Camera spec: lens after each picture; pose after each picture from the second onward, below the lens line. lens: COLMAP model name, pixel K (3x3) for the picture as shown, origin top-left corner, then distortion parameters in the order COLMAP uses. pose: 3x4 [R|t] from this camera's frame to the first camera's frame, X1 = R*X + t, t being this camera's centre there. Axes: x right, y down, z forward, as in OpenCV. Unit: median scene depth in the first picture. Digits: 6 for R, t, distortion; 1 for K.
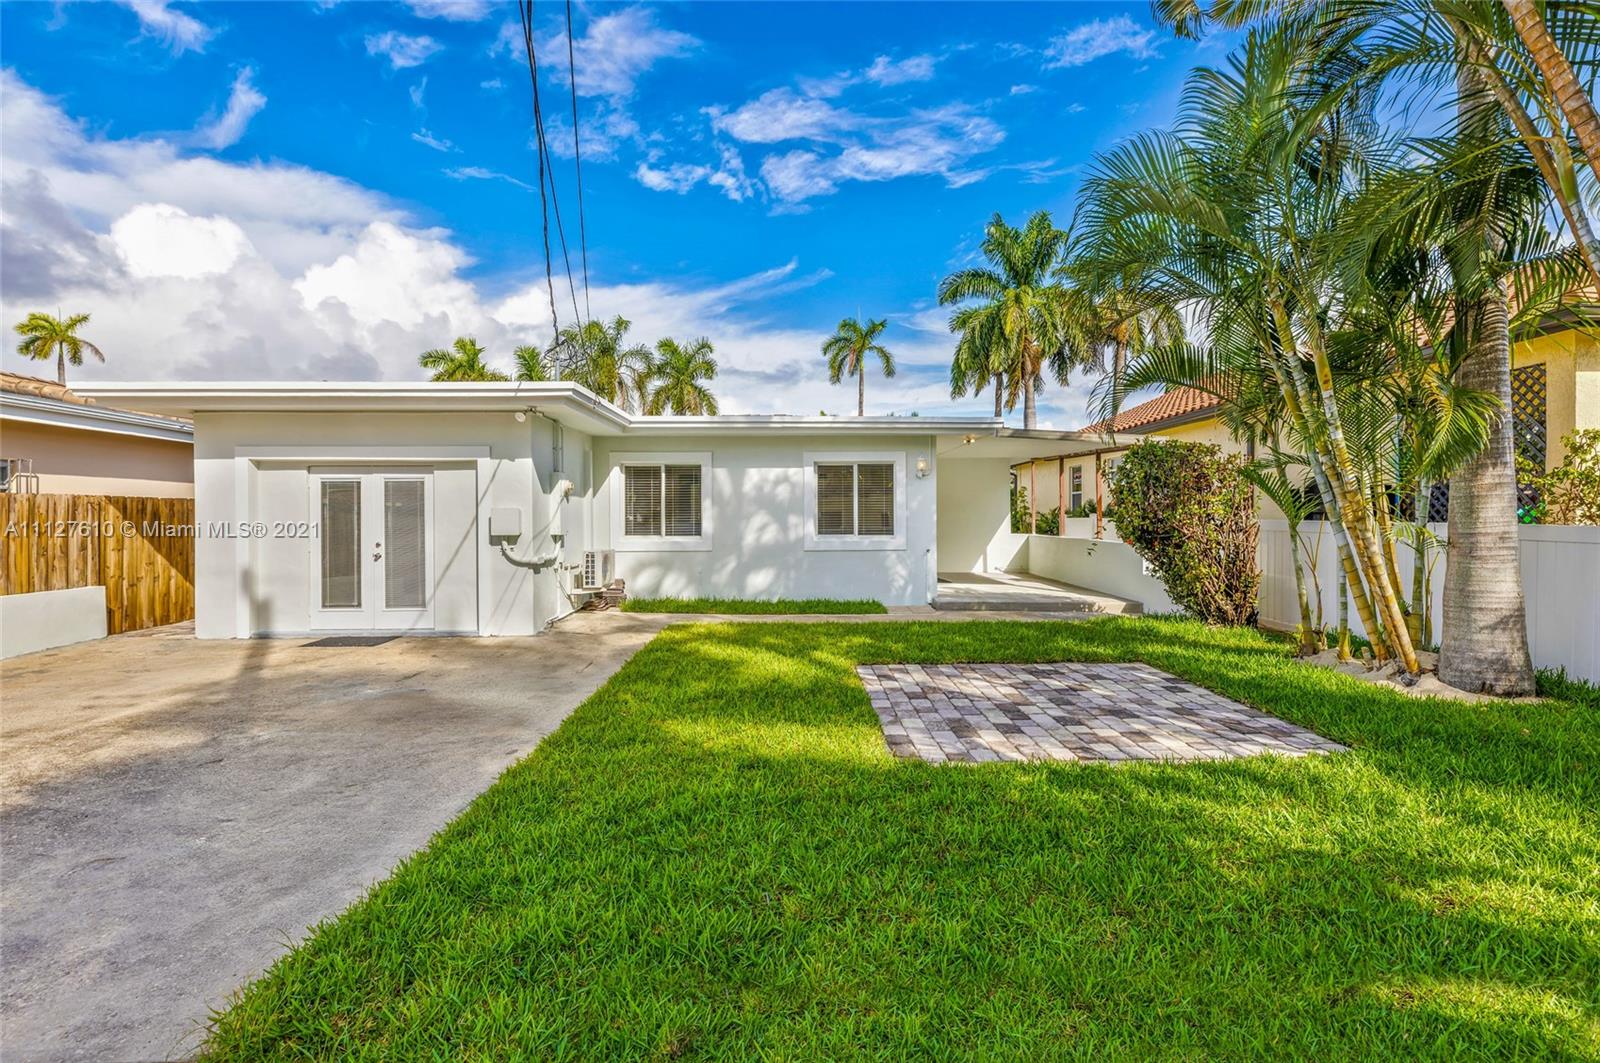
lens RADIAL K [[756.8, 0, 799.5], [0, 756.8, 519.1], [0, 0, 1]] dist [0.000863, 0.001670]
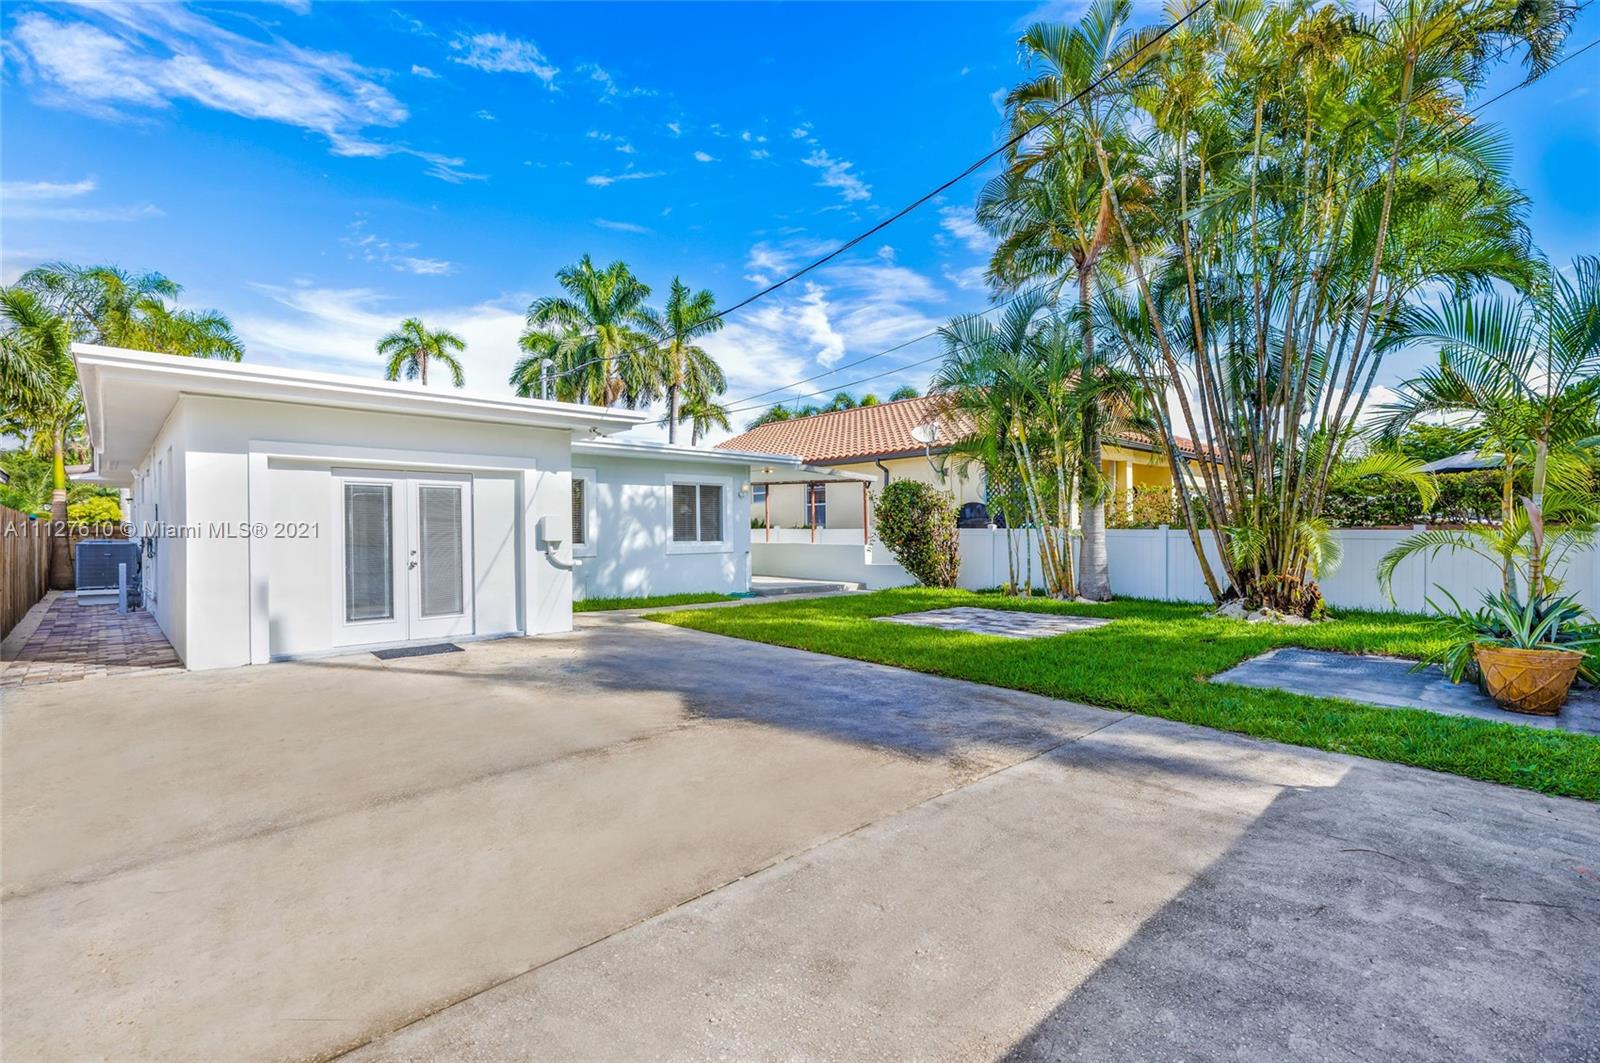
lens RADIAL K [[756.8, 0, 798.6], [0, 756.8, 539.5], [0, 0, 1]] dist [0.000863, 0.001670]
pose [[0.735555, -0.007643, 0.677422, -0.662539], [0.002118, 0.999957, 0.008982, 0.007901], [-0.677462, -0.005172, 0.735540, -0.039039]]
